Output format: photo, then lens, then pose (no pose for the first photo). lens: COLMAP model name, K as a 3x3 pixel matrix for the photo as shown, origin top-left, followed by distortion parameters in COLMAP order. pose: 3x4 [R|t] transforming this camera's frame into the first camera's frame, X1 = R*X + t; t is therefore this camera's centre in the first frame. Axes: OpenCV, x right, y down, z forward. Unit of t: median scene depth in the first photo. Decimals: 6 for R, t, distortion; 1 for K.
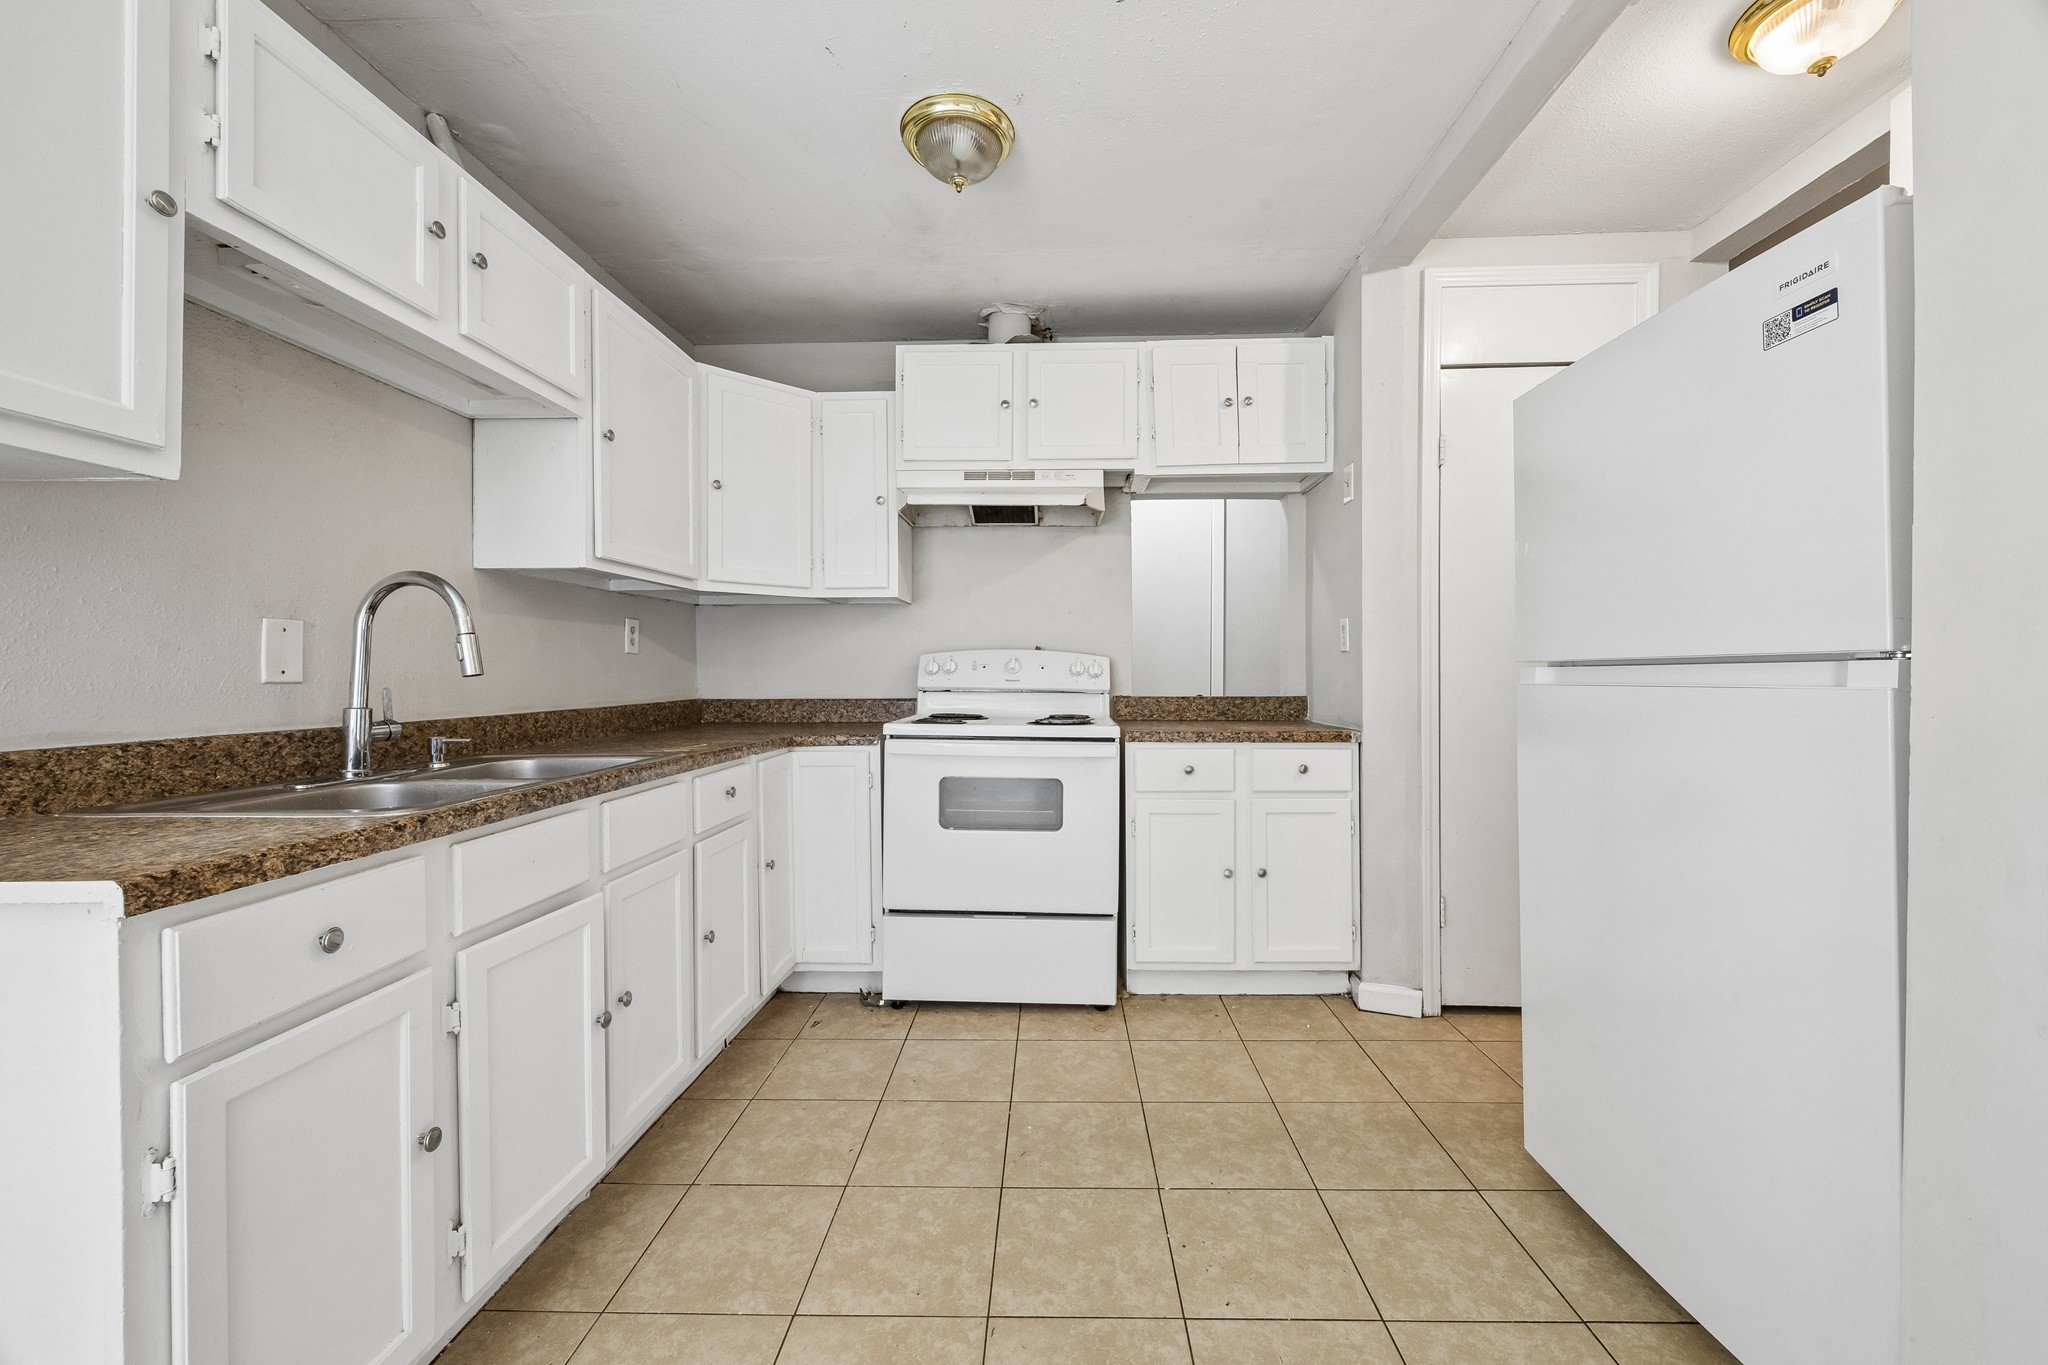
lens RADIAL K [[791.8, 0, 1030.9], [0, 791.8, 669.6], [0, 0, 1]] dist [-0.000937, 0.000445]
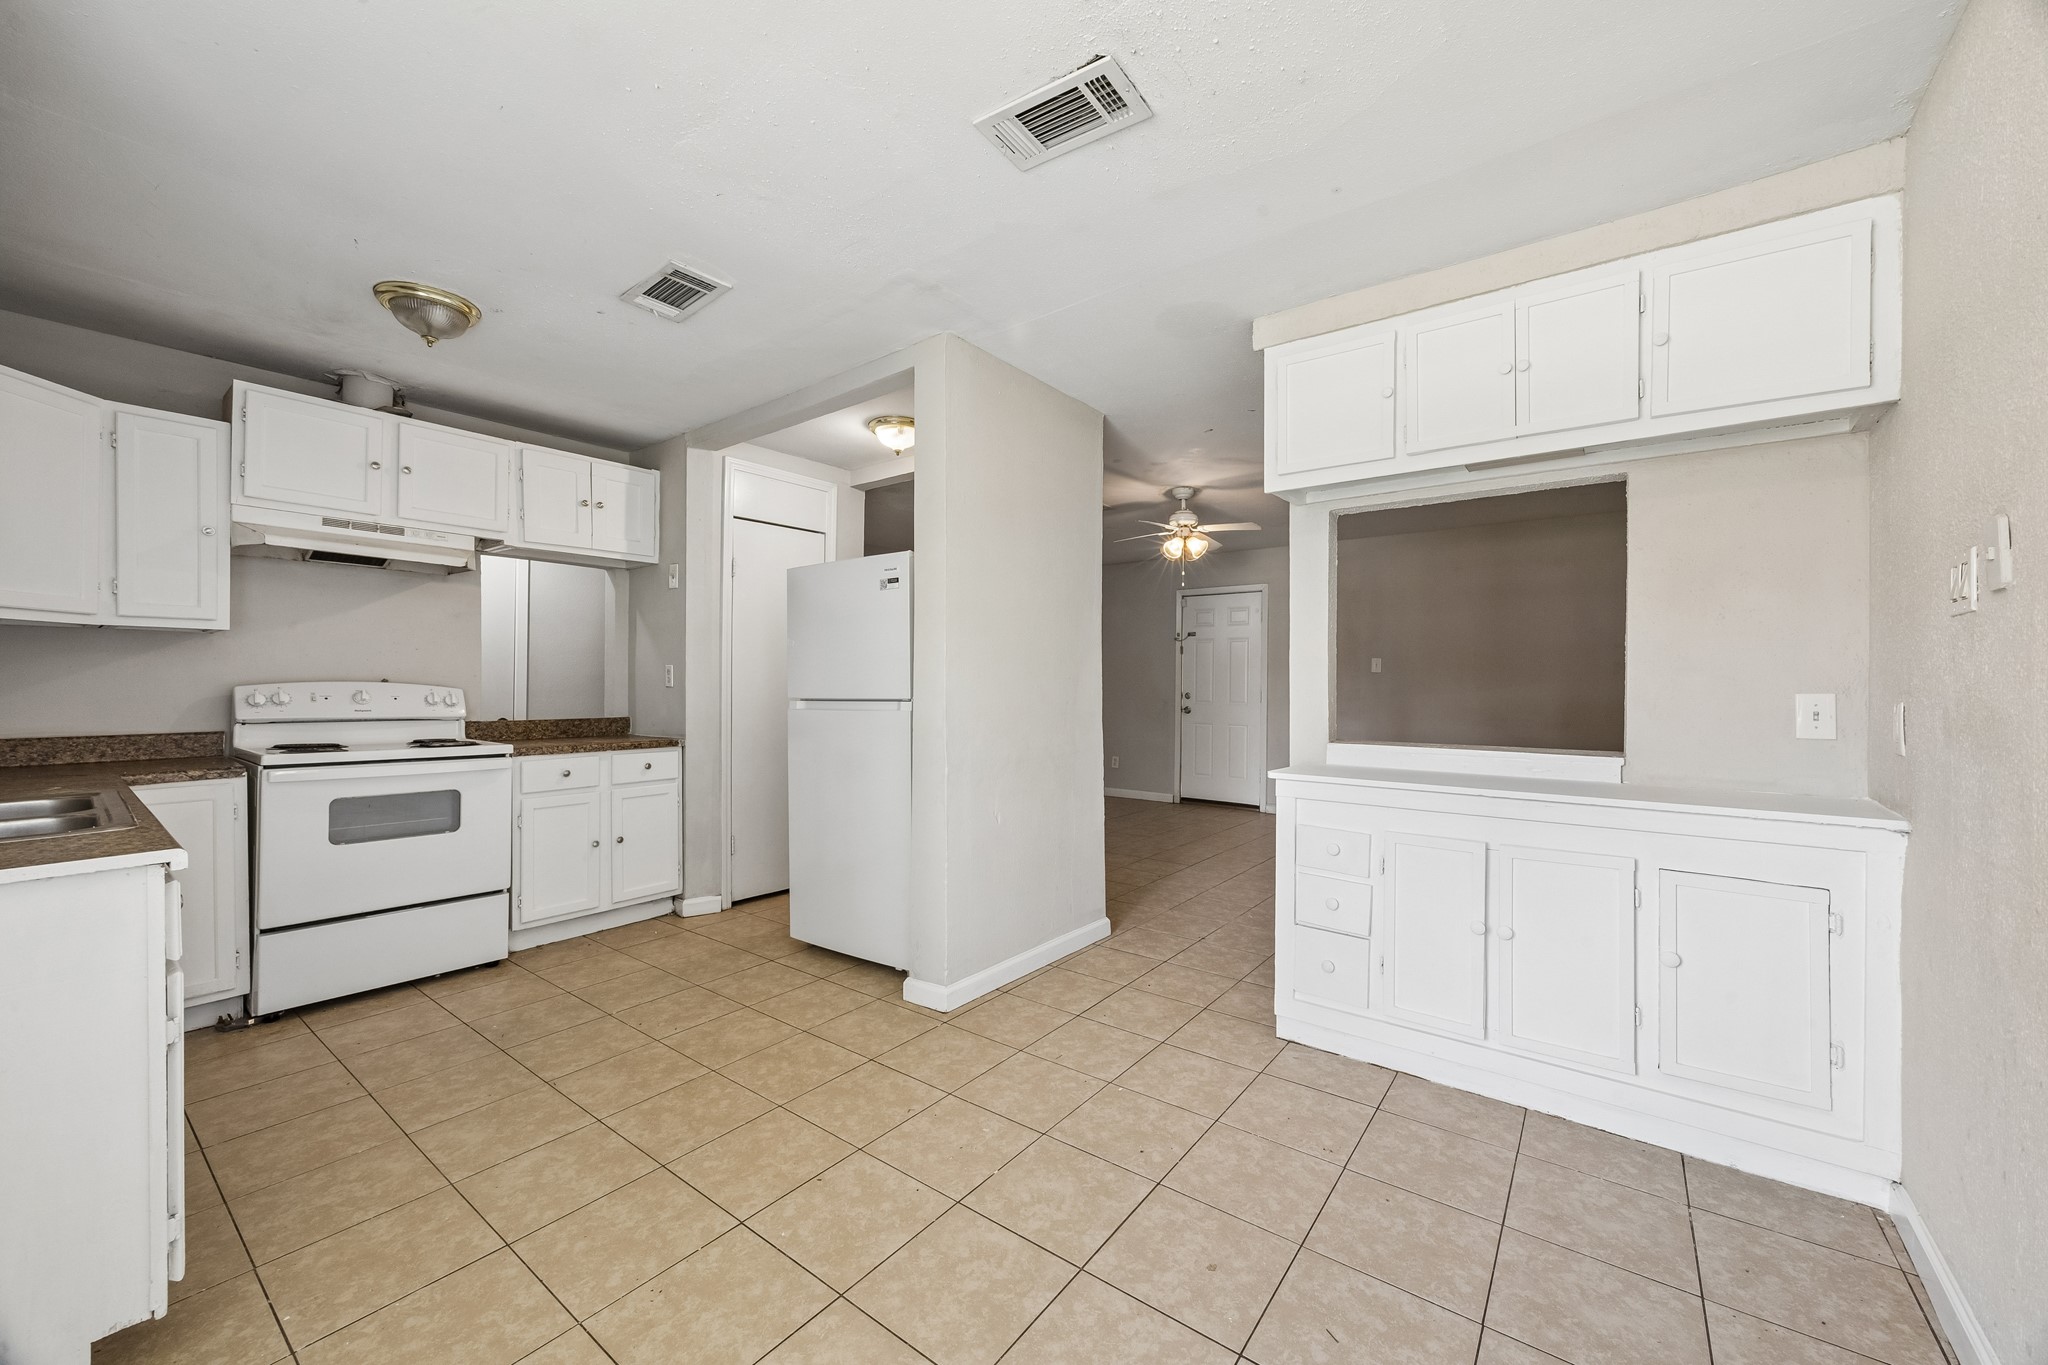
lens RADIAL K [[791.8, 0, 1028.0], [0, 791.8, 684.6], [0, 0, 1]] dist [-0.000937, 0.000445]
pose [[0.588774, 0.003149, 0.808292, -0.439455], [-0.003462, 0.999993, -0.001374, -0.028819], [-0.808290, -0.001990, 0.588781, -0.457759]]
